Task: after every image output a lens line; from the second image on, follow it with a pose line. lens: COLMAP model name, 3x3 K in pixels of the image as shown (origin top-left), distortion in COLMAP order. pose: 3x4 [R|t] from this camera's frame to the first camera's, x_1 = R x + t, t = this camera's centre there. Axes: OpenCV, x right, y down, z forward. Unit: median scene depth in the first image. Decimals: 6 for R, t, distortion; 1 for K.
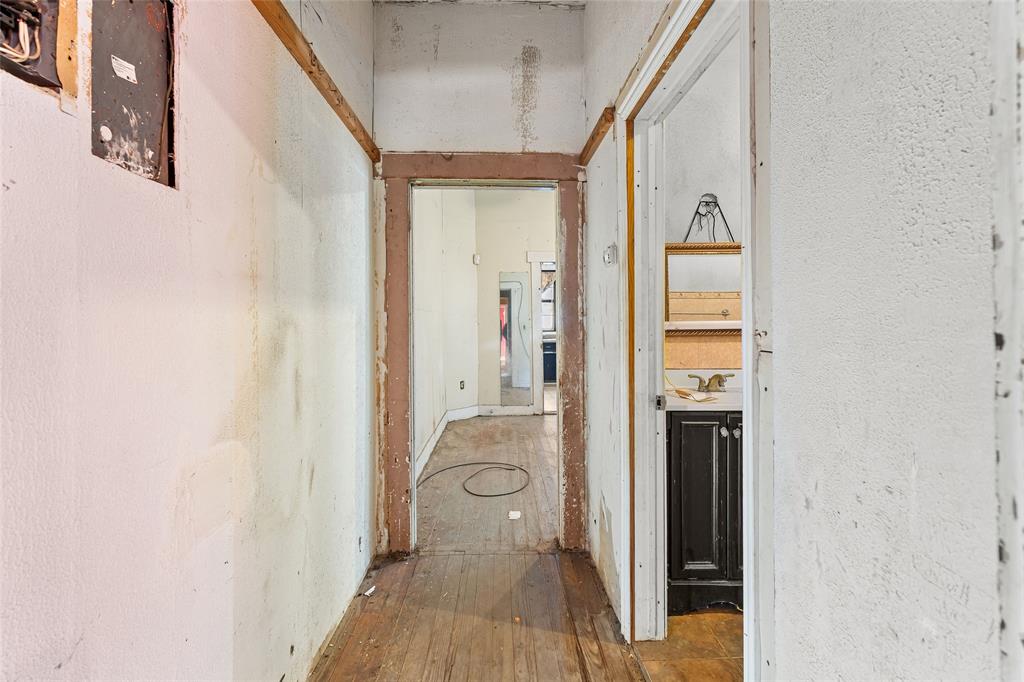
lens RADIAL K [[441.2, 0, 516.0], [0, 441.2, 321.6], [0, 0, 1]] dist [0.000206, -0.000047]
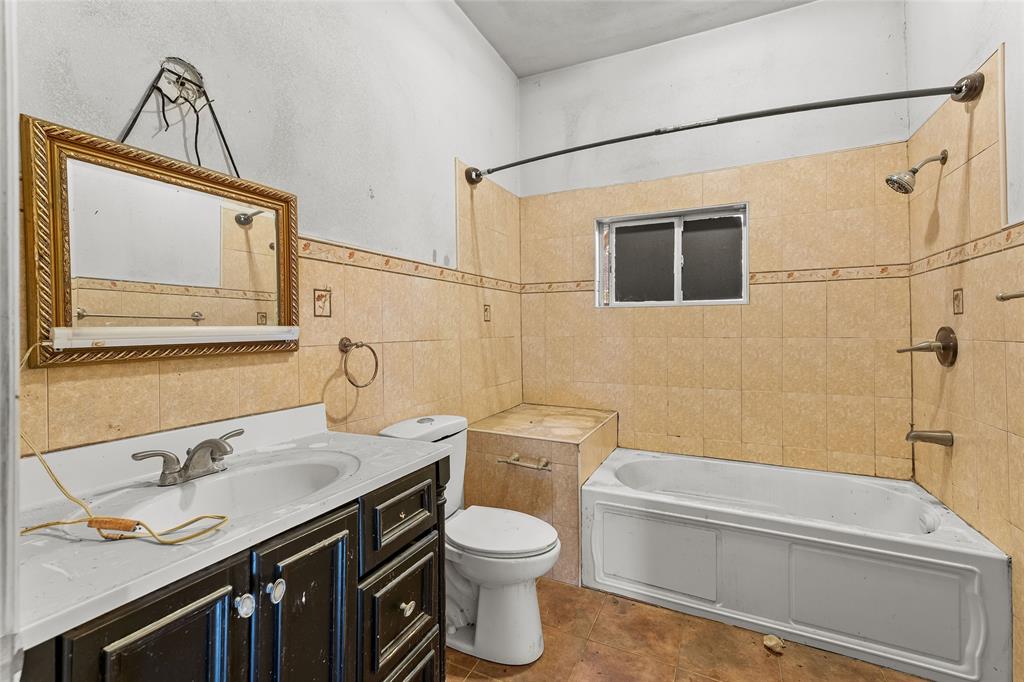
lens RADIAL K [[441.2, 0, 514.3], [0, 441.2, 331.3], [0, 0, 1]] dist [0.000206, -0.000047]
pose [[0.466141, -0.004330, 0.884700, 0.182718], [0.000825, 0.999990, 0.004459, 0.002229], [-0.884710, -0.001349, 0.466140, 0.468136]]
